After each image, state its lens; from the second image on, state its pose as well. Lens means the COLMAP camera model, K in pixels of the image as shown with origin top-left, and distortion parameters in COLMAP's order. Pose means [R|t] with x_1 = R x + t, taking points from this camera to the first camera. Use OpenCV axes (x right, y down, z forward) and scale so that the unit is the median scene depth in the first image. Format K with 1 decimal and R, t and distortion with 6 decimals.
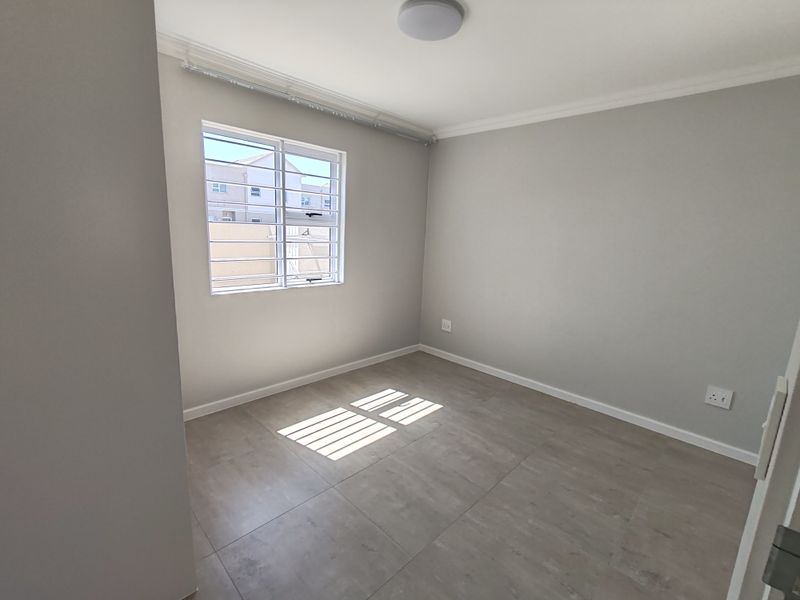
lens RADIAL K [[364.5, 0, 403.5], [0, 364.5, 301.1], [0, 0, 1]] dist [-0.000997, -0.000164]
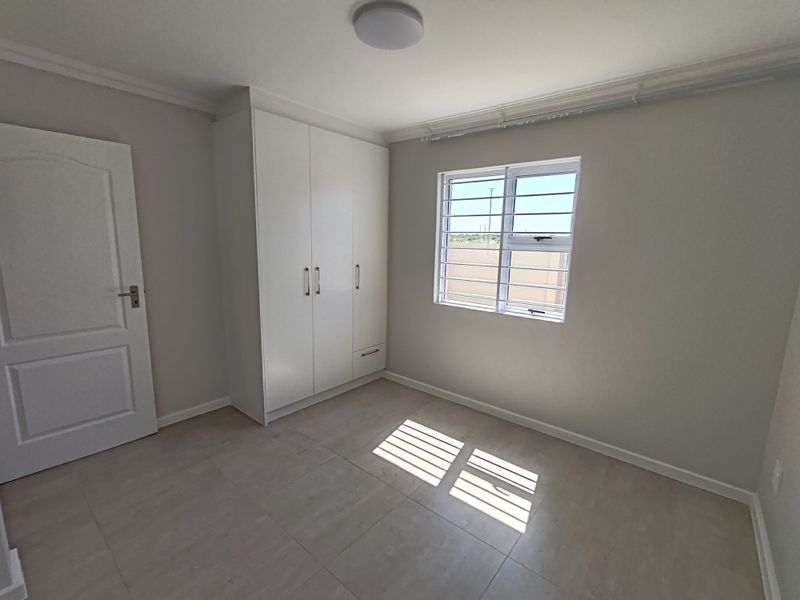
lens RADIAL K [[364.5, 0, 403.5], [0, 364.5, 301.1], [0, 0, 1]] dist [-0.000997, -0.000164]
pose [[0.080413, 0.121297, -0.989354, 0.665015], [-0.215835, 0.971138, 0.101521, -0.115225], [0.973113, 0.205374, 0.104272, 0.663550]]
